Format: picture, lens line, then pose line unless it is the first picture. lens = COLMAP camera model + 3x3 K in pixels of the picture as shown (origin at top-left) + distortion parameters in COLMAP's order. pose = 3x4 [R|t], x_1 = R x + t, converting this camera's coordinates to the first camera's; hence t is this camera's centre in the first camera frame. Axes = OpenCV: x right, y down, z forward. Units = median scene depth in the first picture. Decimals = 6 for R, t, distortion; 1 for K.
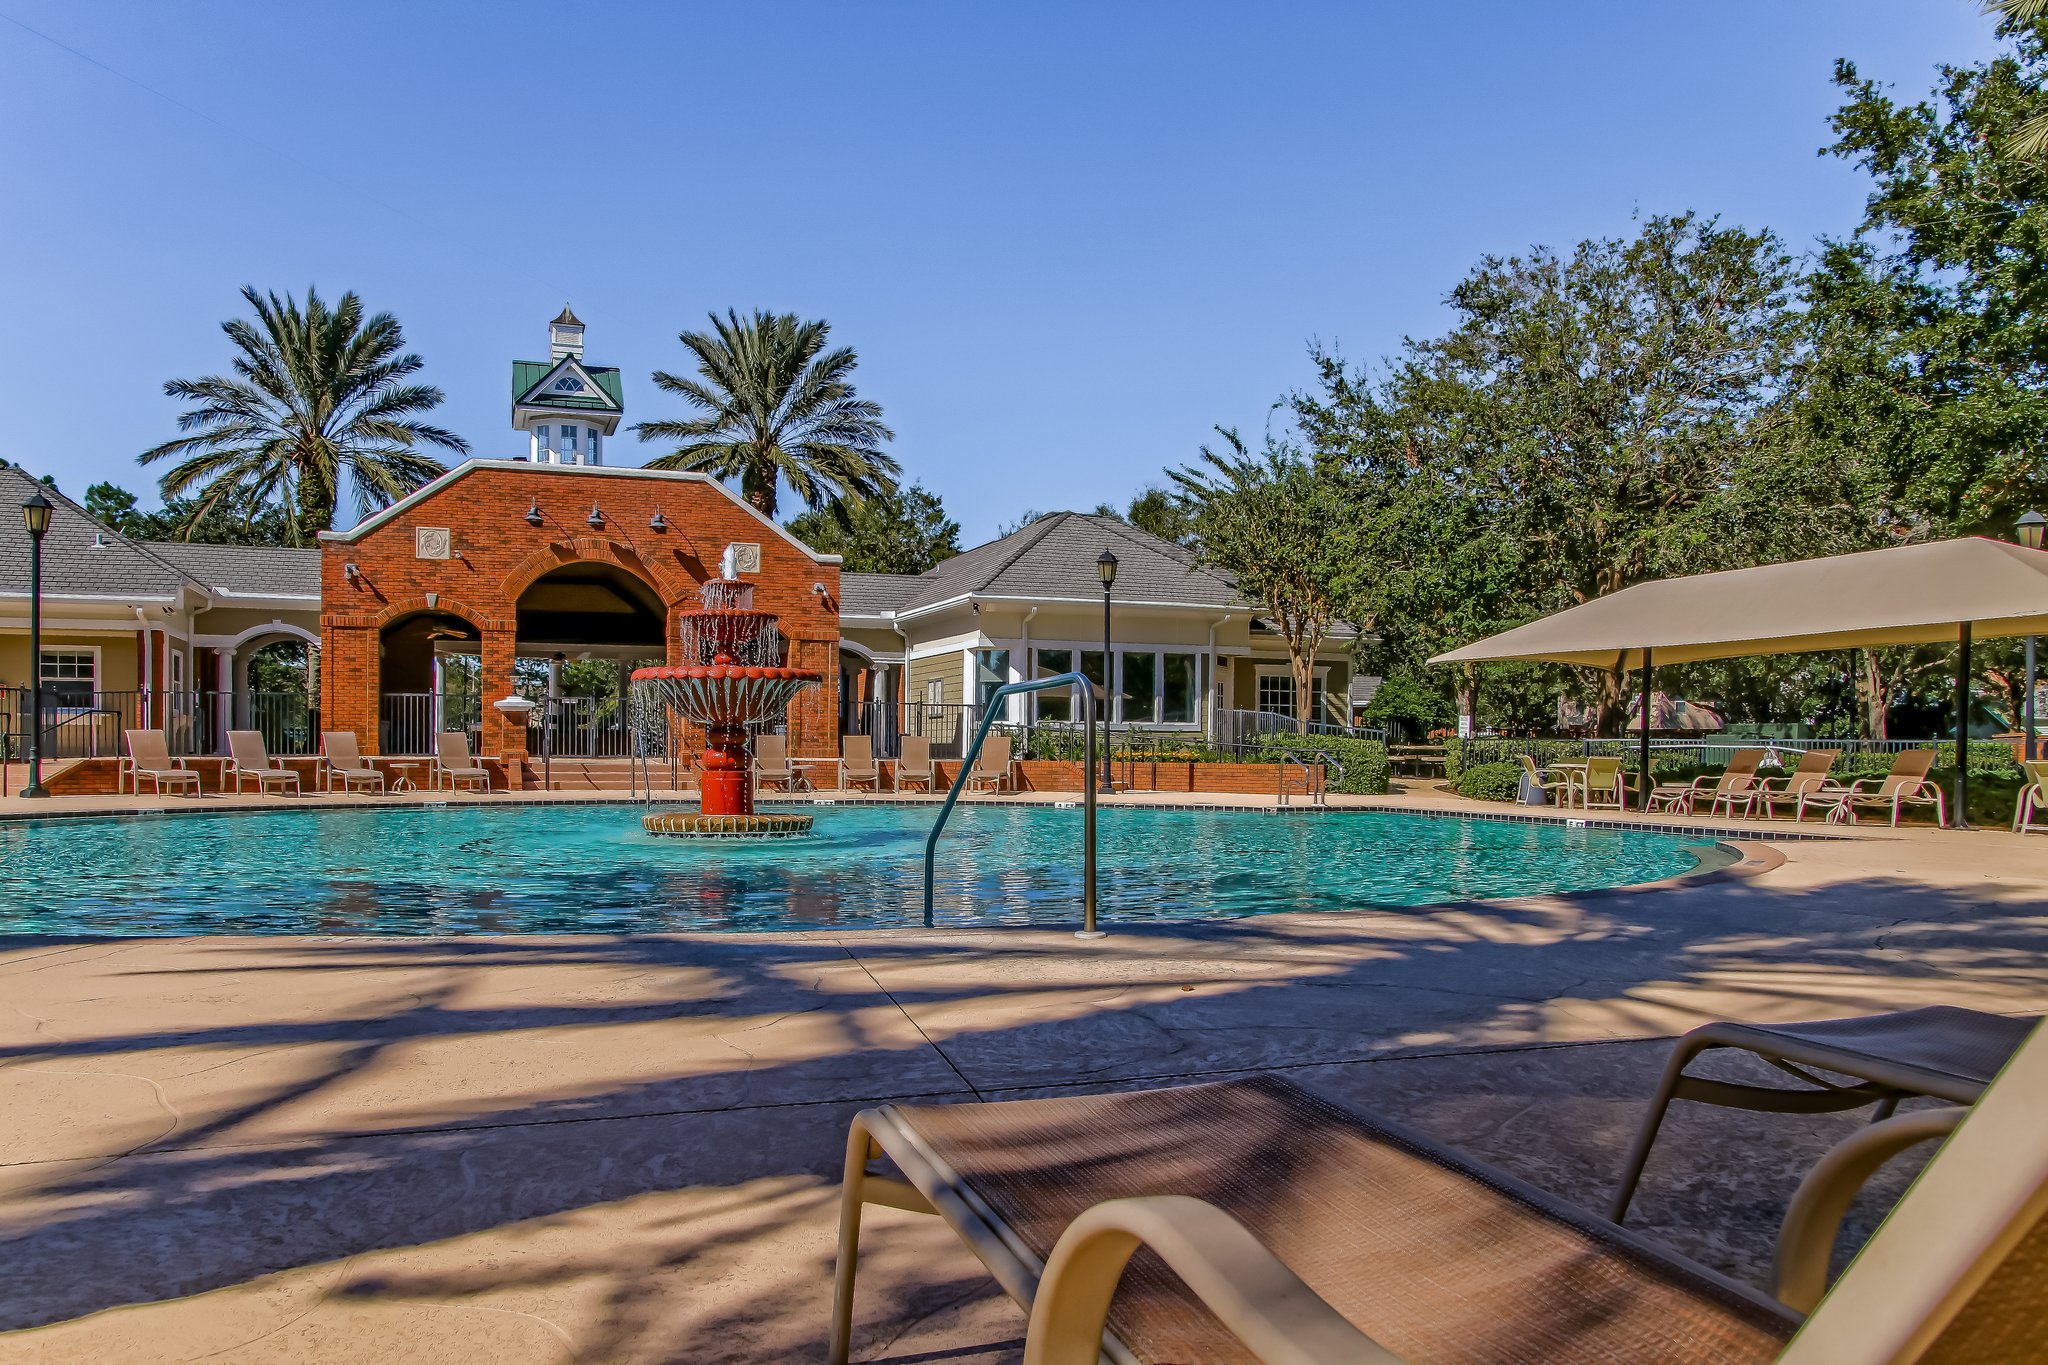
lens RADIAL K [[1511.3, 0, 1024.5], [0, 1511.3, 802.0], [0, 0, 1]] dist [-0.093060, 0.119250]
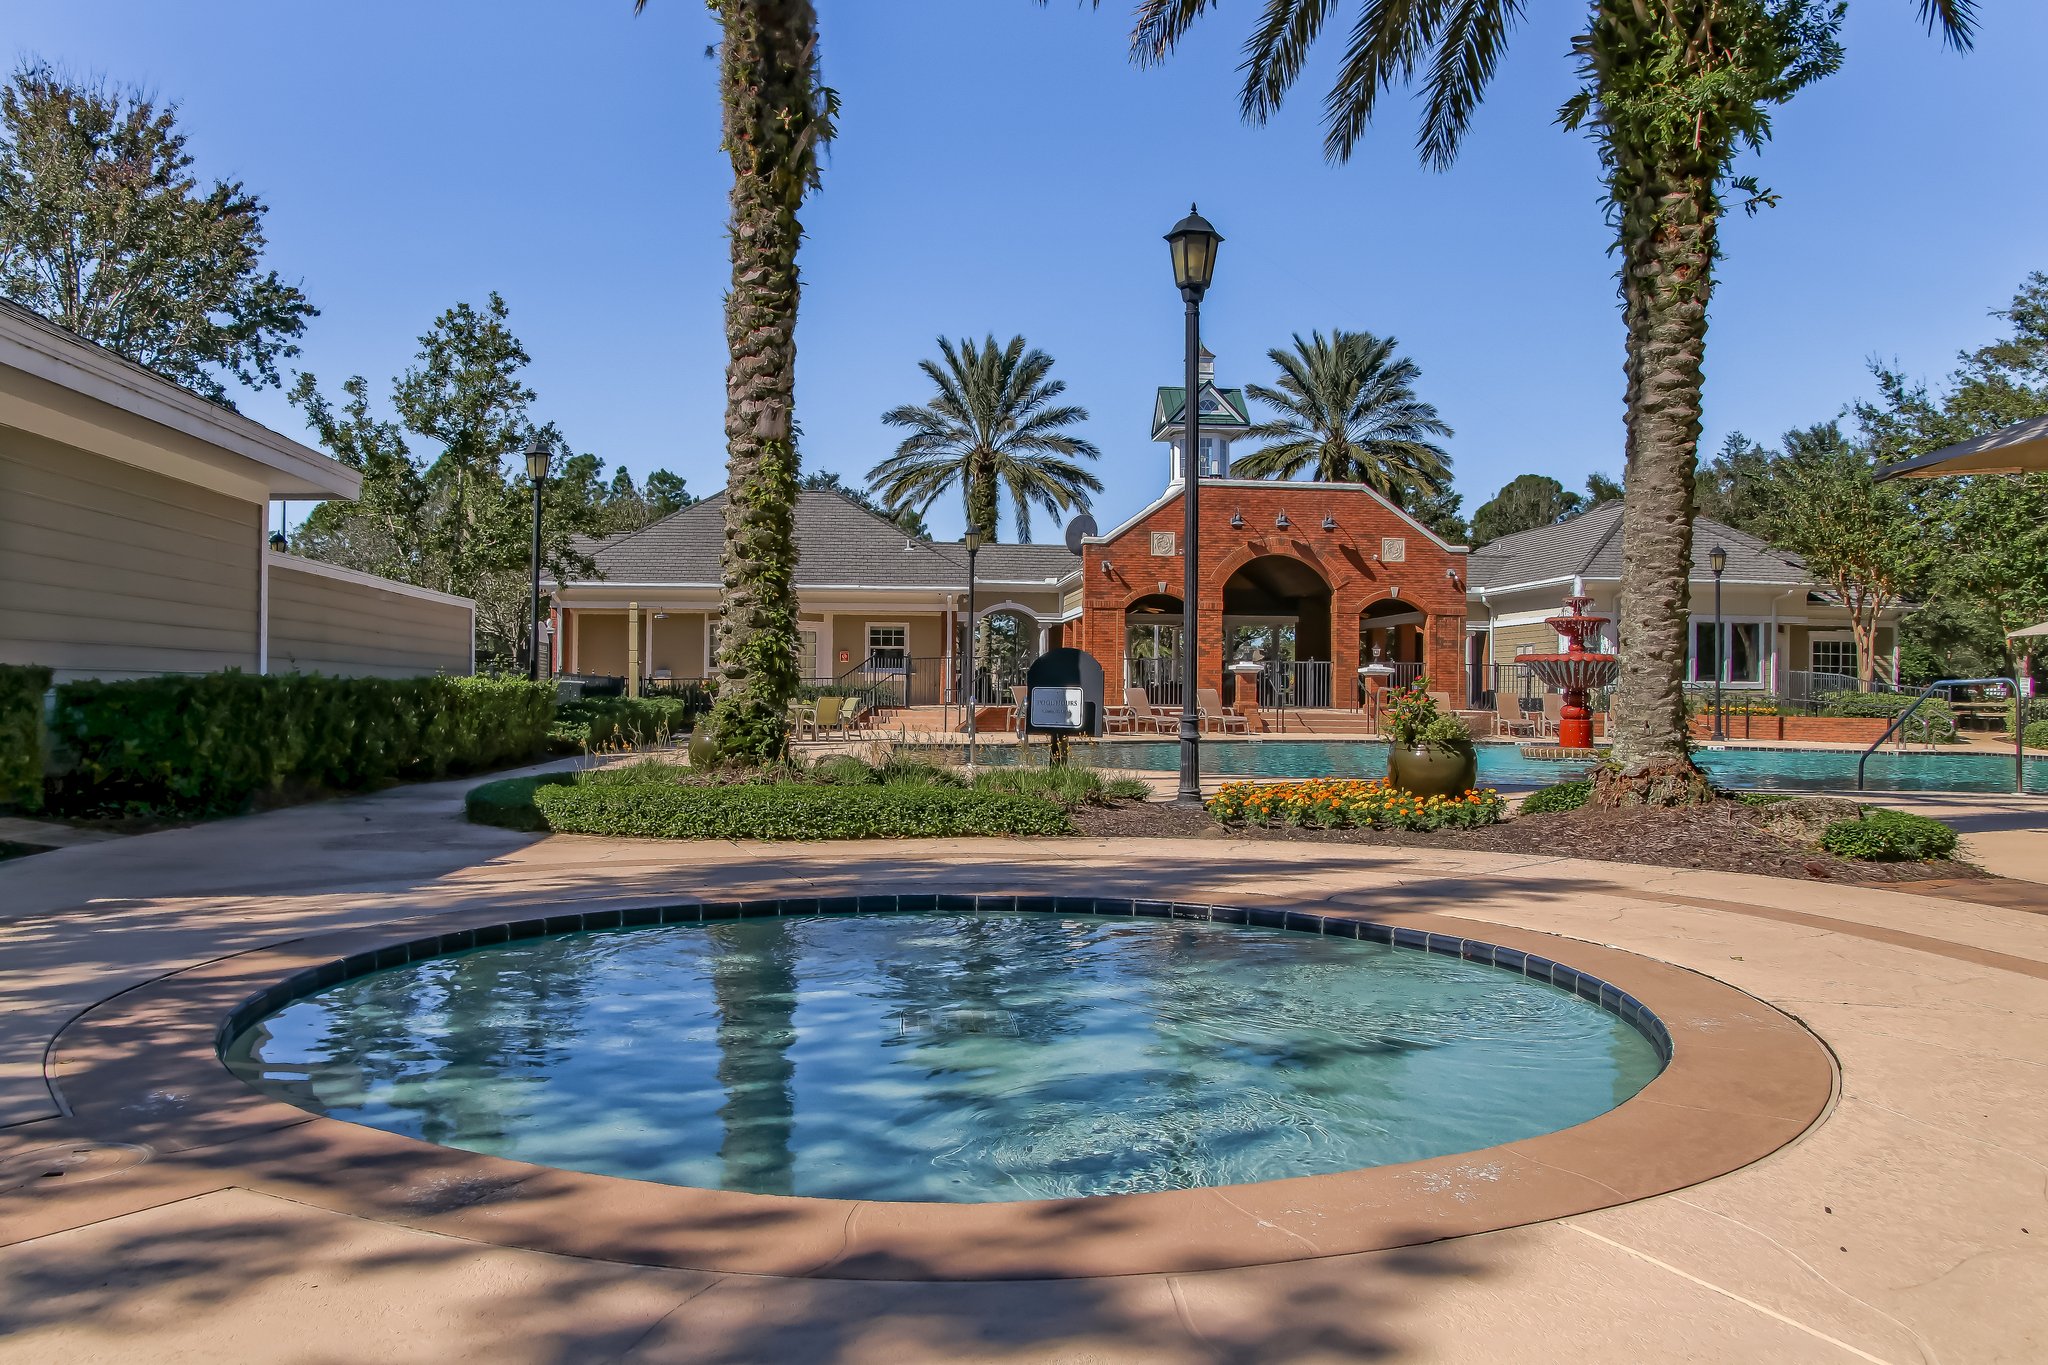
lens RADIAL K [[1552.3, 0, 936.1], [0, 1552.3, 717.3], [0, 0, 1]] dist [-0.132497, 0.076229]
pose [[0.958007, 0.008060, -0.286630, -0.174964], [-0.014690, 0.999672, -0.020987, 0.009497], [0.286367, 0.024316, 0.957811, -0.317289]]
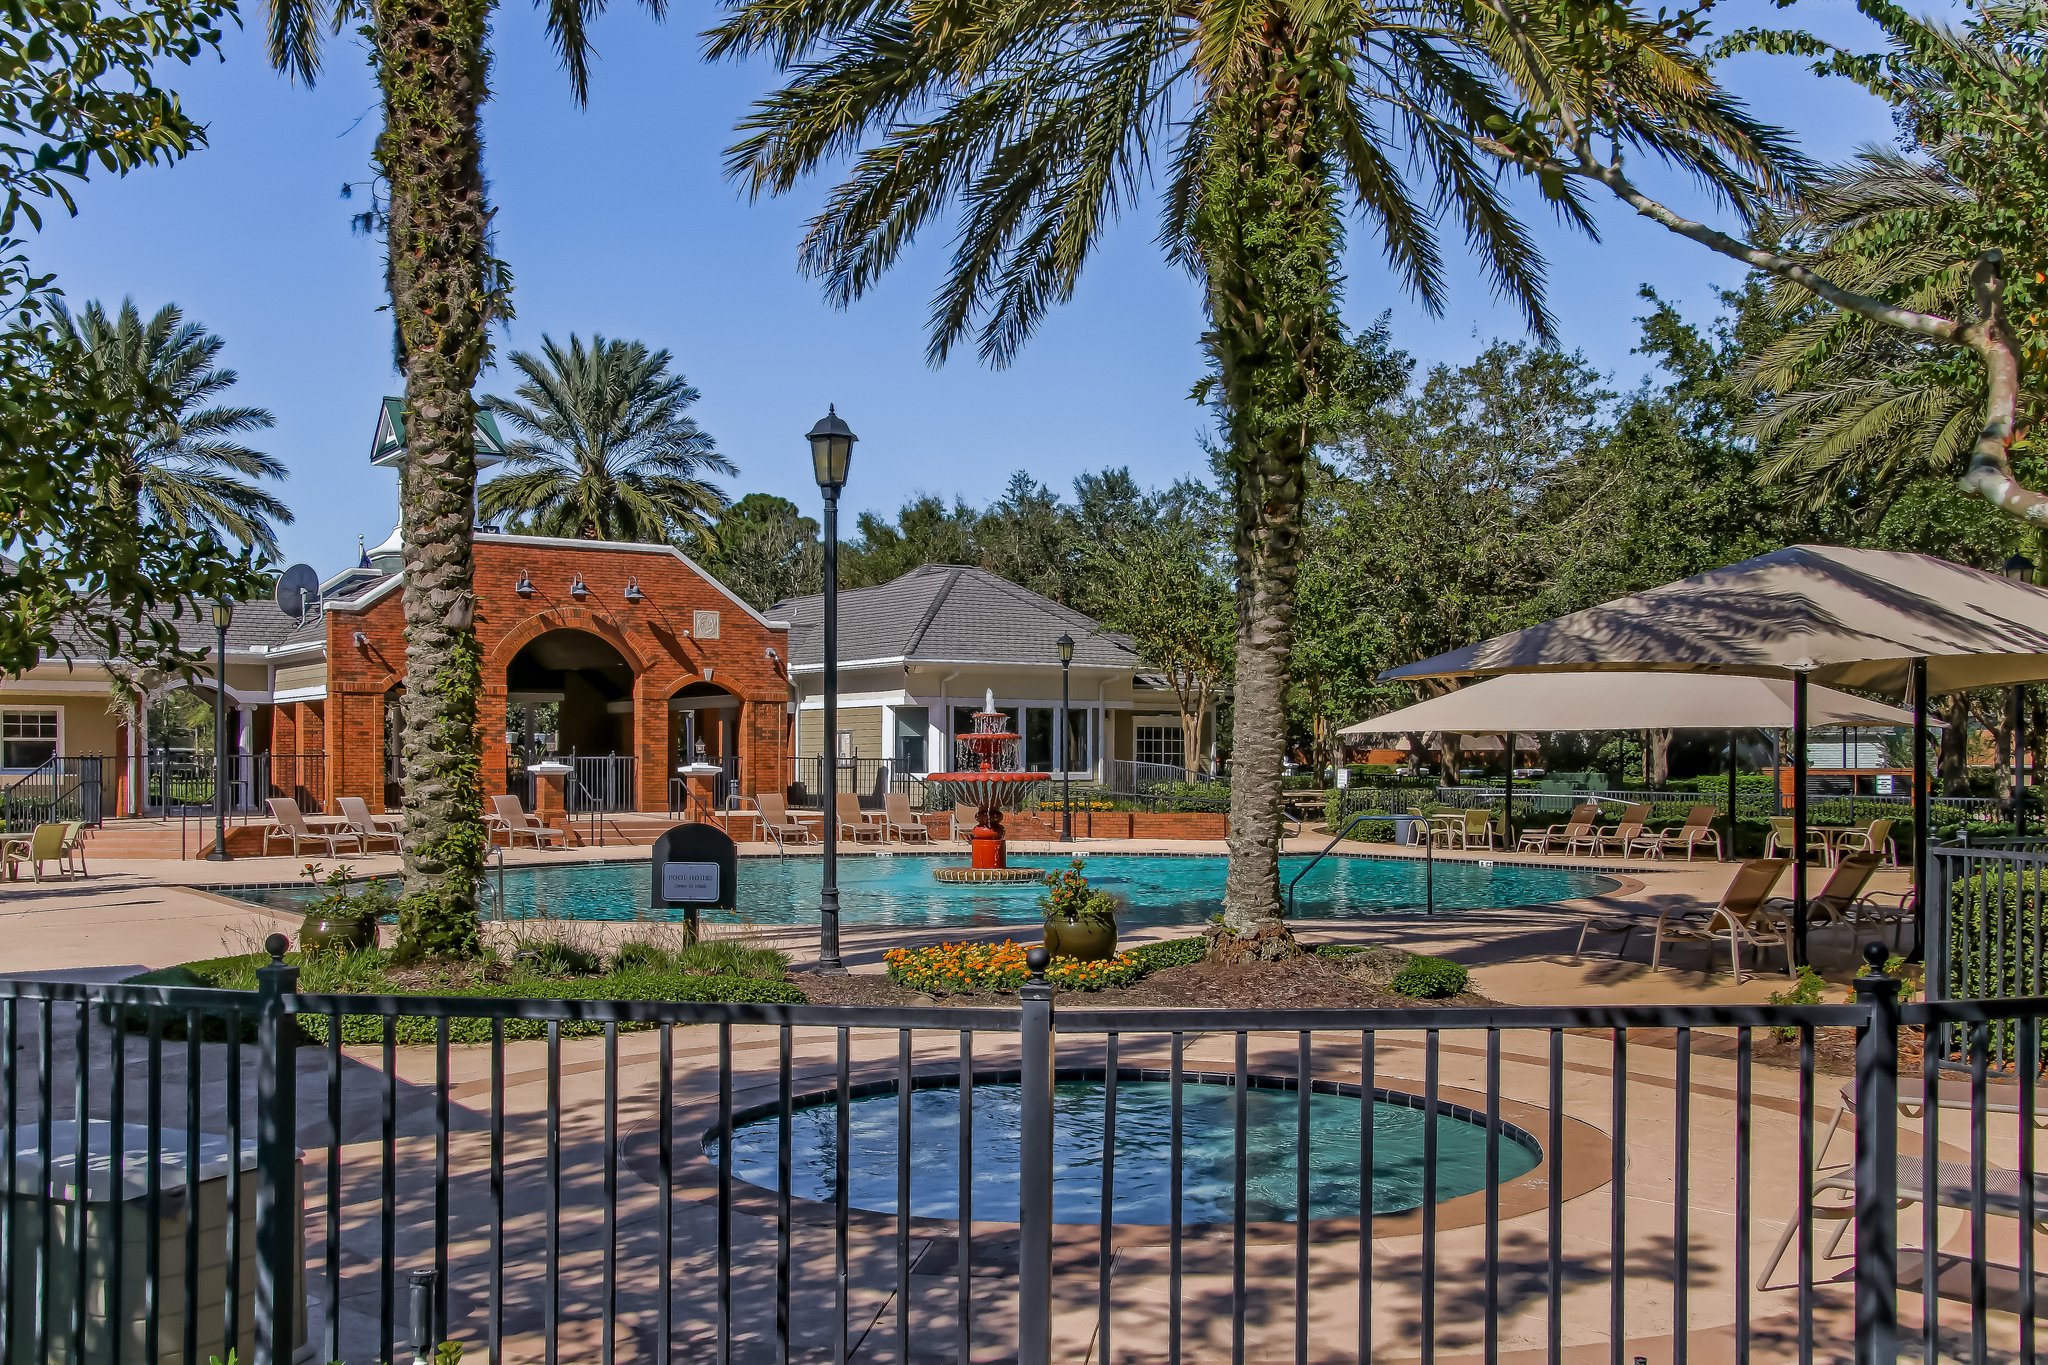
lens RADIAL K [[2096.8, 0, 1023.4], [0, 2096.8, 838.2], [0, 0, 1]] dist [0.012310, 0.015554]
pose [[0.972333, -0.013323, 0.233218, -0.301293], [0.012323, 0.999908, 0.005748, -0.015169], [-0.233273, -0.002715, 0.972407, -0.482522]]
